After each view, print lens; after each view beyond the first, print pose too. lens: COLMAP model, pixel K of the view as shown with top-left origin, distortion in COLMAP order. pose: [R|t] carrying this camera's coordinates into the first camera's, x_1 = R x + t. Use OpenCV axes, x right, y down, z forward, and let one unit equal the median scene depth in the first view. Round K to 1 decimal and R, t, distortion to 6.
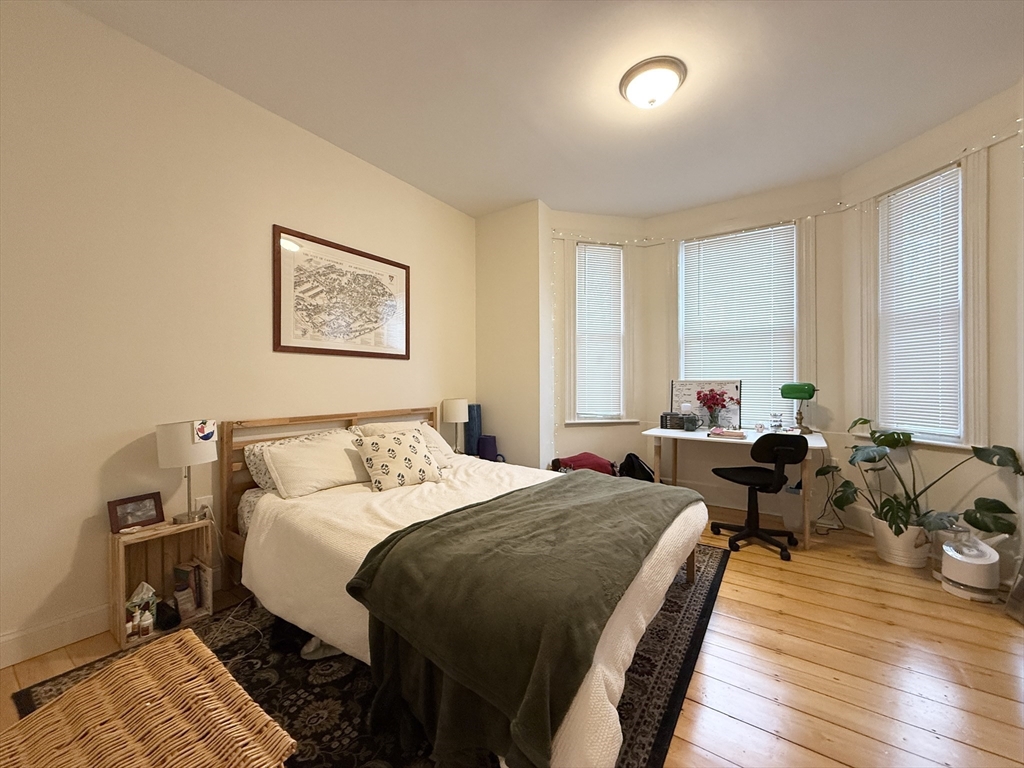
lens RADIAL K [[407.4, 0, 507.5], [0, 407.4, 384.9], [0, 0, 1]] dist [-0.002276, 0.000170]
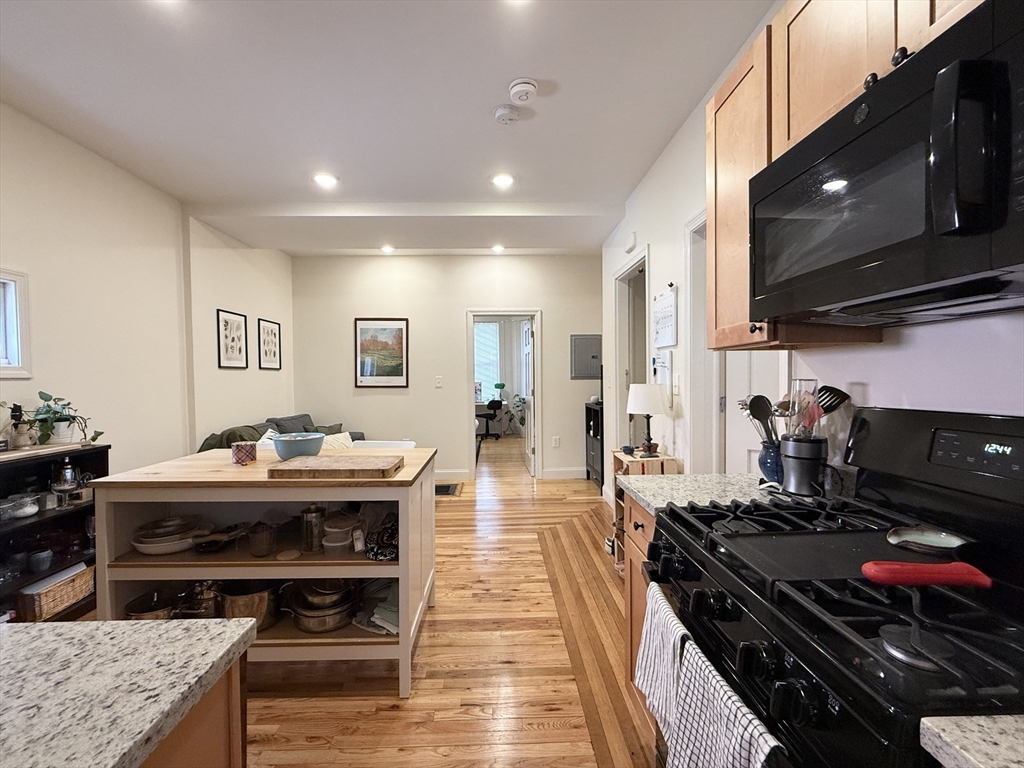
lens RADIAL K [[407.4, 0, 507.3], [0, 407.4, 383.9], [0, 0, 1]] dist [-0.002276, 0.000170]
pose [[0.805128, -0.016065, 0.592884, -0.949934], [0.010871, 0.999865, 0.012330, -0.033225], [-0.593002, -0.003482, 0.805193, -1.351560]]
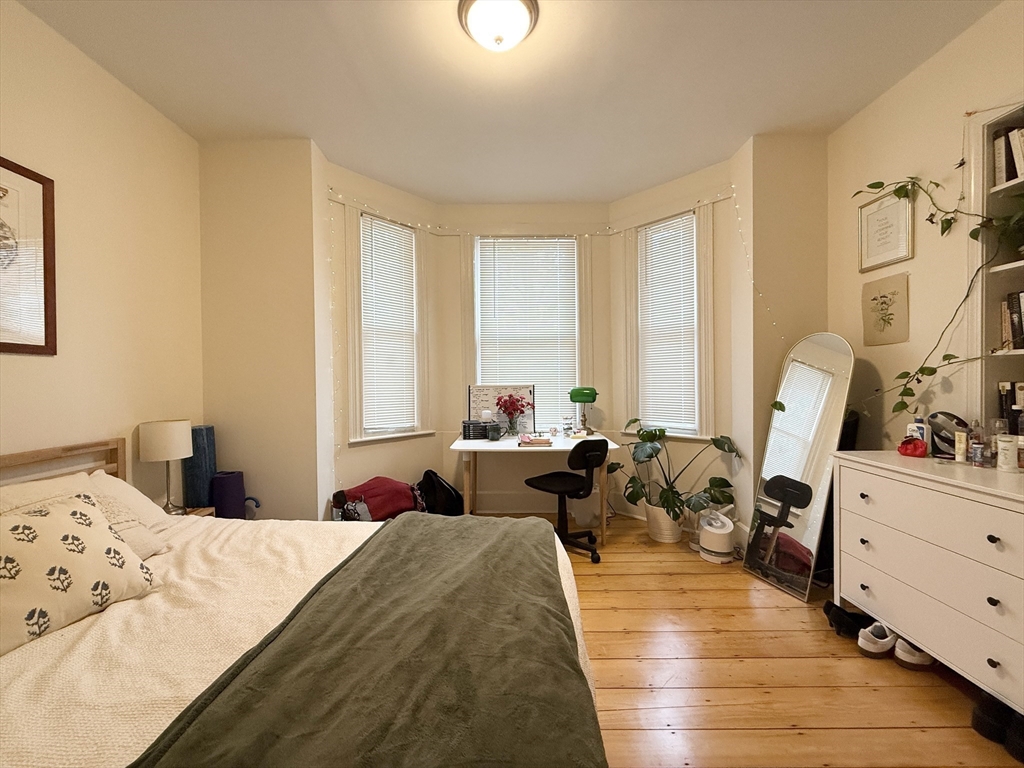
lens RADIAL K [[407.4, 0, 508.9], [0, 407.4, 384.2], [0, 0, 1]] dist [-0.002276, 0.000170]
pose [[0.820119, -0.011801, 0.572071, -0.066551], [0.012230, 0.999920, 0.003094, -0.020474], [-0.572062, 0.004459, 0.820198, 0.252656]]
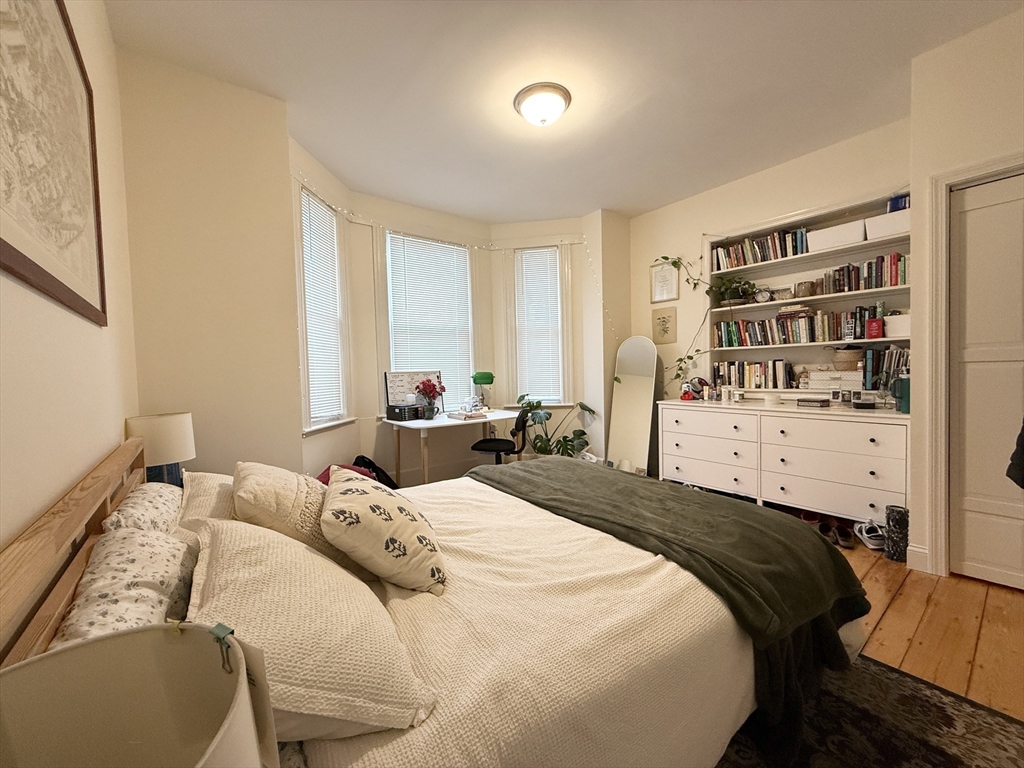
lens RADIAL K [[407.4, 0, 511.0], [0, 407.4, 384.1], [0, 0, 1]] dist [-0.002276, 0.000170]
pose [[0.300125, -0.040322, 0.953047, -0.571805], [0.031099, 0.998989, 0.032472, -0.006523], [-0.953393, 0.019893, 0.301075, 0.562180]]
